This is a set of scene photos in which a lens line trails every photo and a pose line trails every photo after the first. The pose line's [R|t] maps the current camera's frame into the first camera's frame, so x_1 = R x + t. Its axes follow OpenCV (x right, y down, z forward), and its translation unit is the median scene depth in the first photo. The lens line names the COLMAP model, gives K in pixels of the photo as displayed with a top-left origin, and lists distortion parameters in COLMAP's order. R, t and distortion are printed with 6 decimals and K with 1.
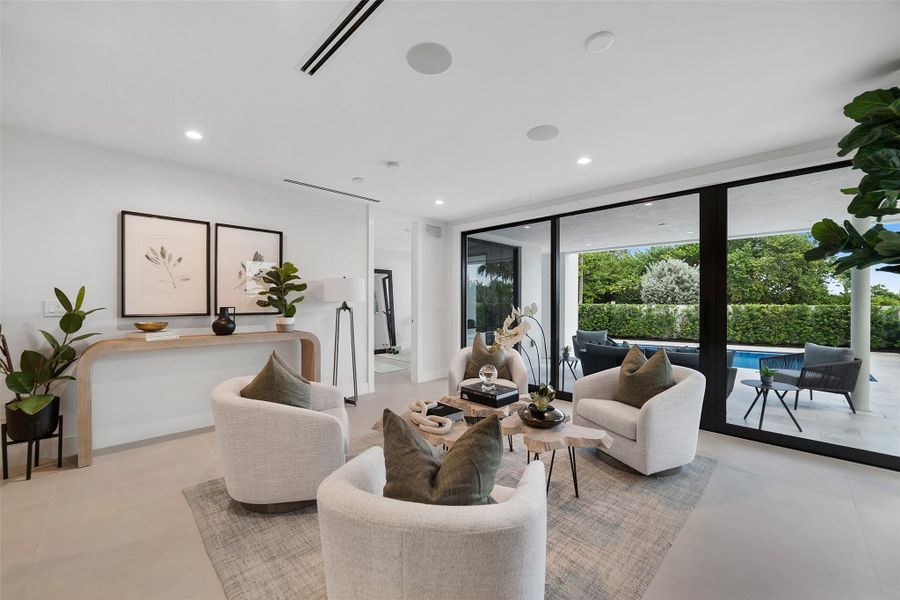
lens RADIAL K [[347.9, 0, 454.6], [0, 347.9, 304.4], [0, 0, 1]] dist [-0.018319, 0.000256]
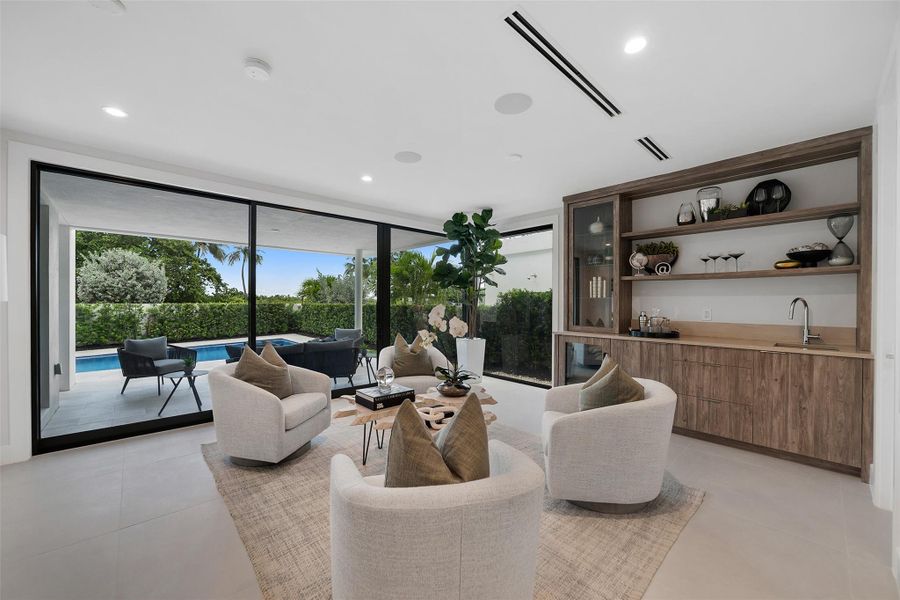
lens RADIAL K [[347.9, 0, 442.7], [0, 347.9, 303.2], [0, 0, 1]] dist [-0.018319, 0.000256]
pose [[0.054709, -0.005354, 0.998488, -0.215863], [0.003793, 0.999980, 0.005154, -0.001764], [-0.998495, 0.003506, 0.054728, 0.193984]]
